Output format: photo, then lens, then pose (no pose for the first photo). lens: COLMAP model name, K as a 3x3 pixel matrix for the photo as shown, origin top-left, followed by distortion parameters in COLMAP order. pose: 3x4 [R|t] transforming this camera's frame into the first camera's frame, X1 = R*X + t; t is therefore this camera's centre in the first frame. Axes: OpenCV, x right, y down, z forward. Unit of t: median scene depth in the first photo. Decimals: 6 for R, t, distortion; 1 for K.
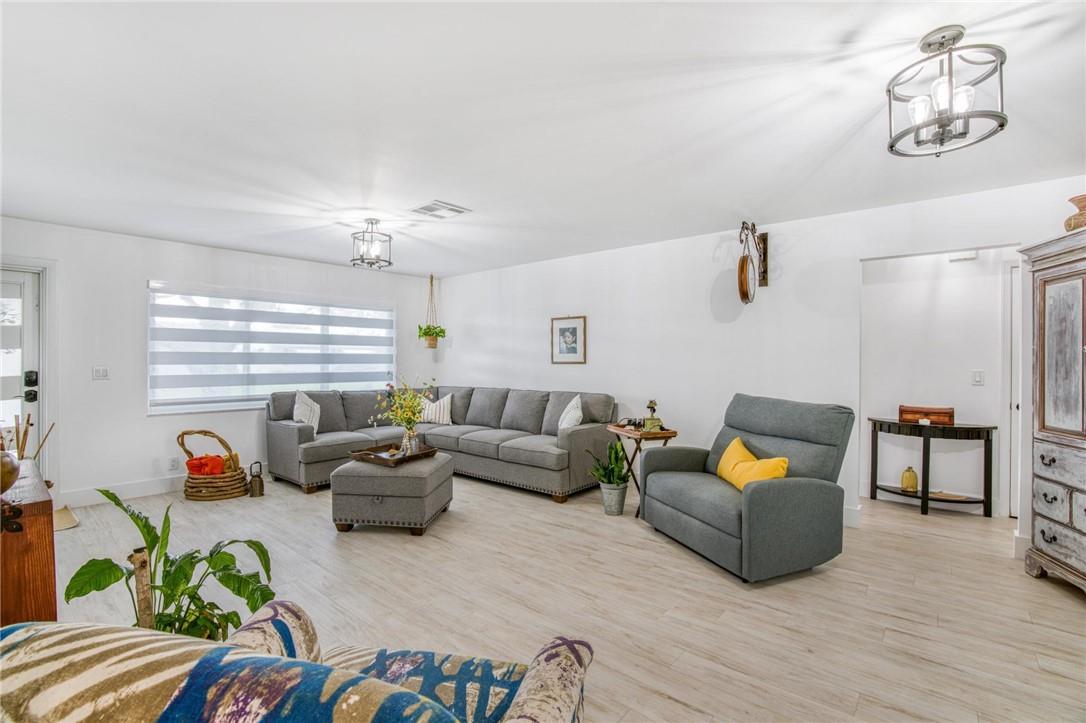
lens RADIAL K [[499.3, 0, 547.0], [0, 499.3, 366.0], [0, 0, 1]] dist [-0.028216, 0.001085]
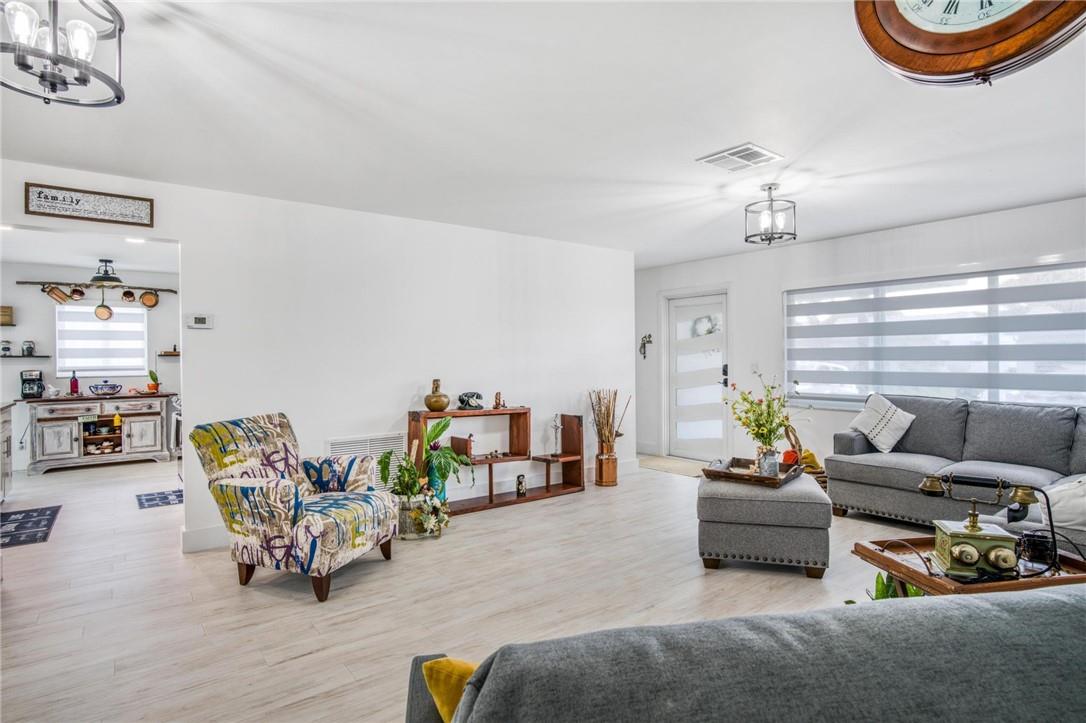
lens RADIAL K [[578.3, 0, 541.9], [0, 578.3, 357.4], [0, 0, 1]] dist [-0.005599, 0.003494]
pose [[-0.213113, -0.001497, -0.977026, 0.666586], [-0.007139, 0.999975, 0.000025, -0.006036], [0.977001, 0.006980, -0.213118, 0.837942]]
